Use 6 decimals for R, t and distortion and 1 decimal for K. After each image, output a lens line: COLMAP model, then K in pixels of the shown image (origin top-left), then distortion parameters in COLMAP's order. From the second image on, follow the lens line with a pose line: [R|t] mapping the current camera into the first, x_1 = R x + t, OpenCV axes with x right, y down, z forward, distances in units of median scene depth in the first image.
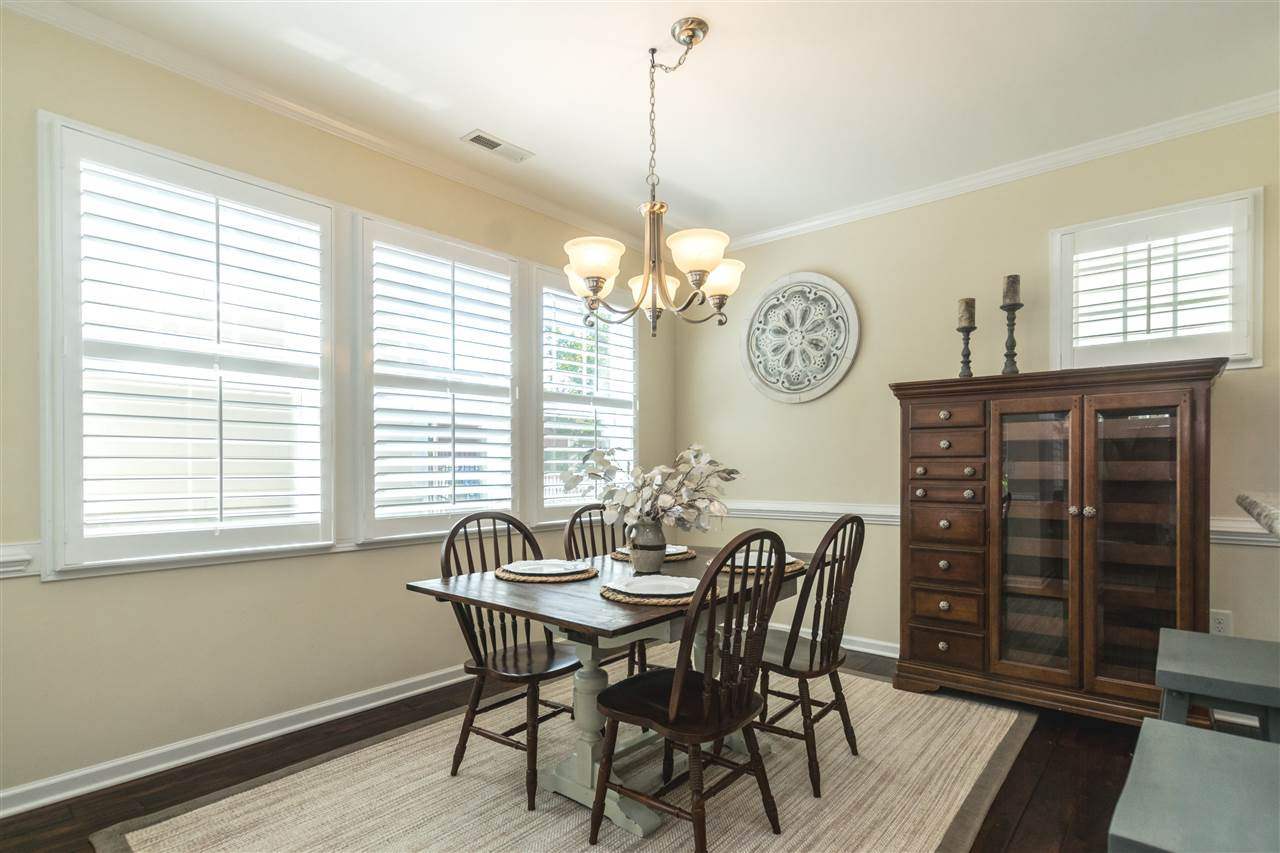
lens RADIAL K [[654.1, 0, 646.0], [0, 654.1, 465.6], [0, 0, 1]] dist [-0.016475, 0.006490]
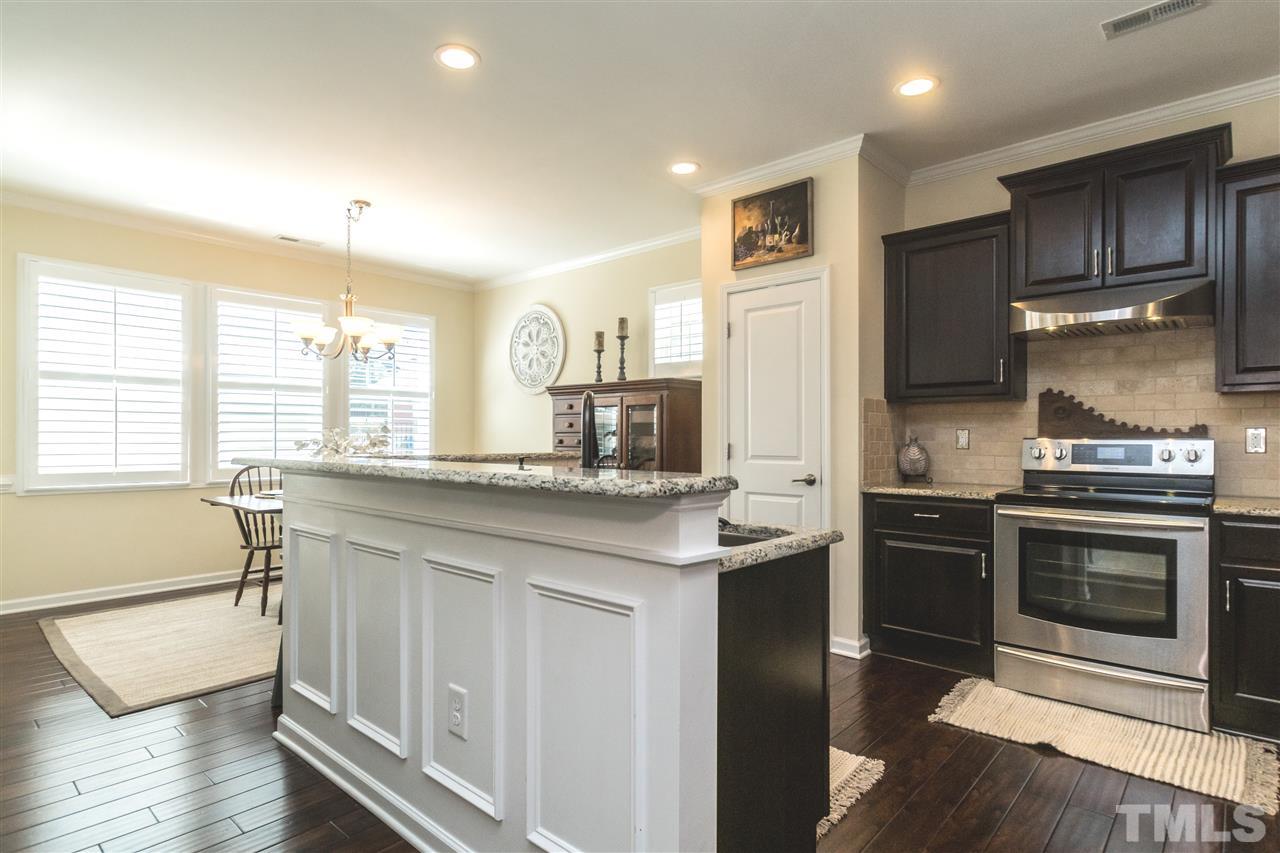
lens RADIAL K [[679.8, 0, 631.1], [0, 679.8, 433.4], [0, 0, 1]] dist [0.004318, -0.000931]
pose [[0.999395, 0.003764, -0.034562, 0.639369], [-0.003922, 0.999982, -0.004515, -0.004299], [0.034545, 0.004648, 0.999392, -0.640839]]
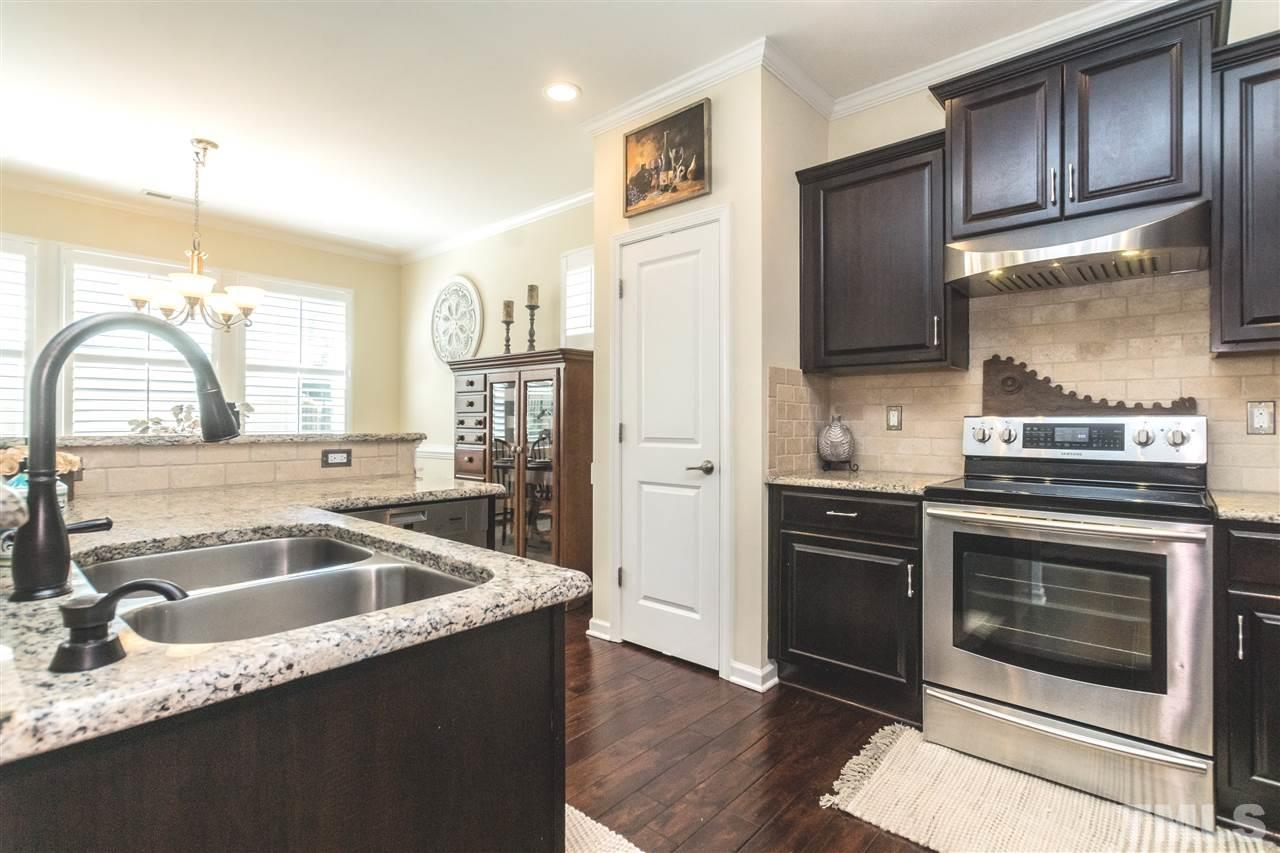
lens RADIAL K [[620.2, 0, 639.2], [0, 620.2, 415.3], [0, 0, 1]] dist [-0.005149, 0.001443]
pose [[0.999733, 0.005121, -0.022530, 0.825350], [-0.005355, 0.999932, -0.010322, 0.005271], [0.022475, 0.010440, 0.999693, -0.342975]]
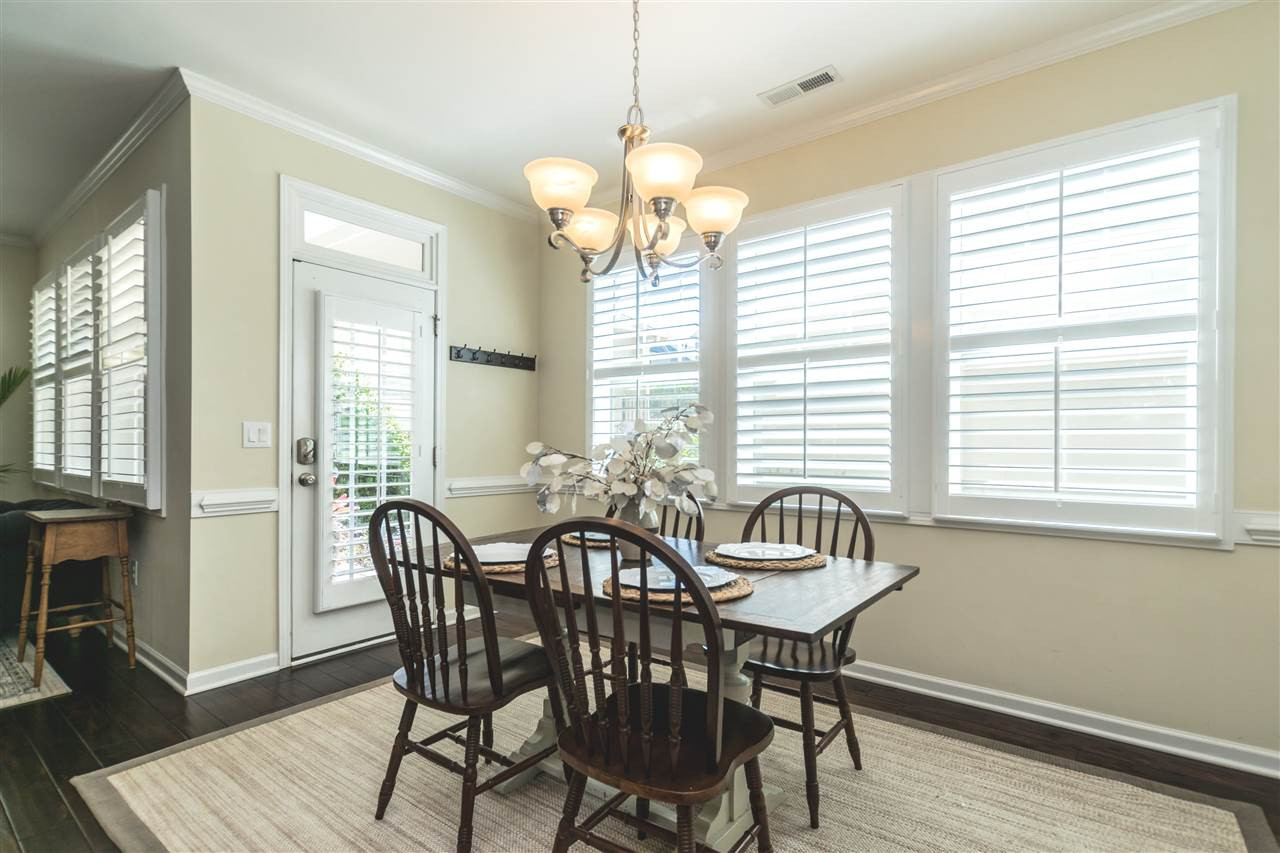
lens RADIAL K [[620.2, 0, 638.4], [0, 620.2, 439.0], [0, 0, 1]] dist [-0.005149, 0.001443]
pose [[0.051122, -0.000792, -0.998692, 0.607944], [0.004672, 0.999989, -0.000554, 0.000759], [0.998682, -0.004638, 0.051125, 0.710965]]
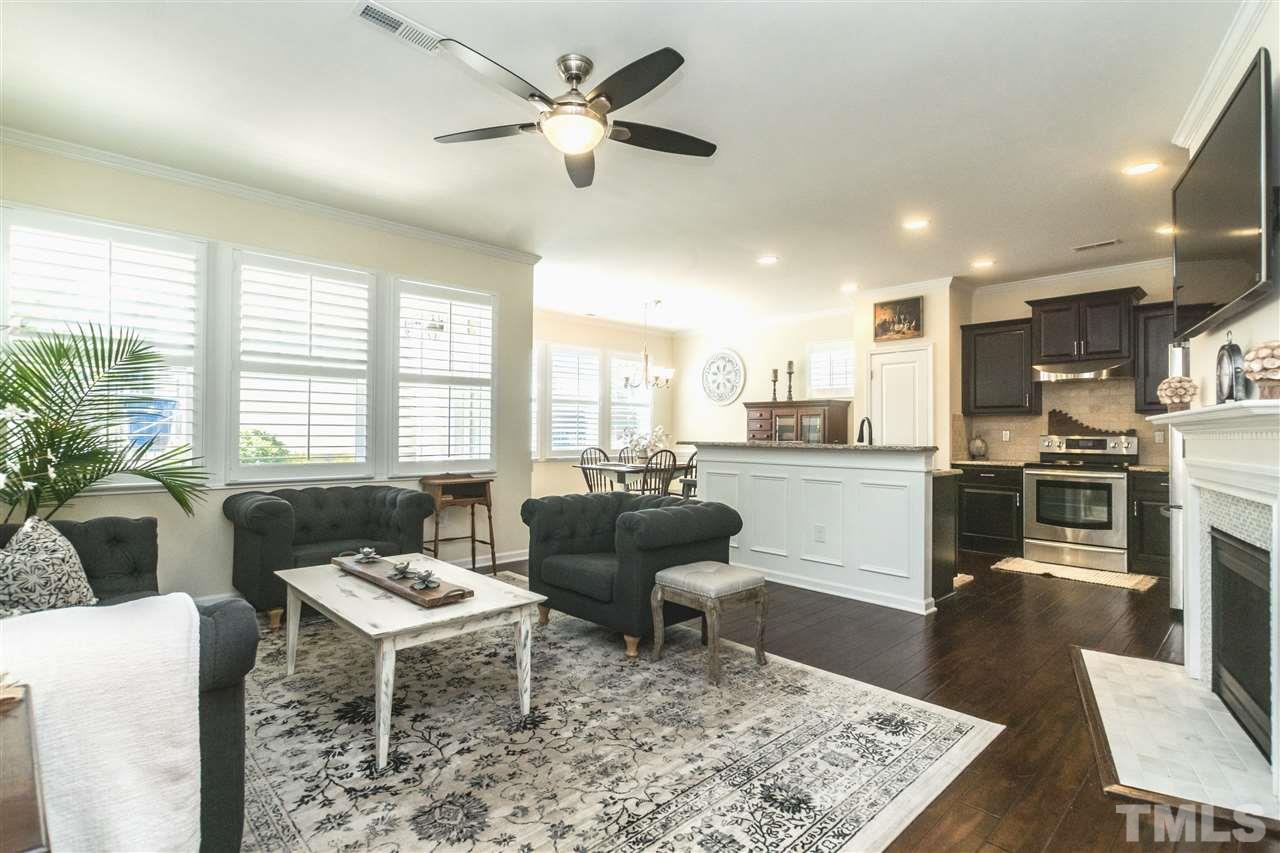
lens RADIAL K [[620.2, 0, 635.1], [0, 620.2, 422.5], [0, 0, 1]] dist [-0.005149, 0.001443]
pose [[0.993319, 0.008813, -0.115064, 0.233692], [-0.010668, 0.999823, -0.015513, -0.001268], [0.114907, 0.016636, 0.993237, -1.518251]]
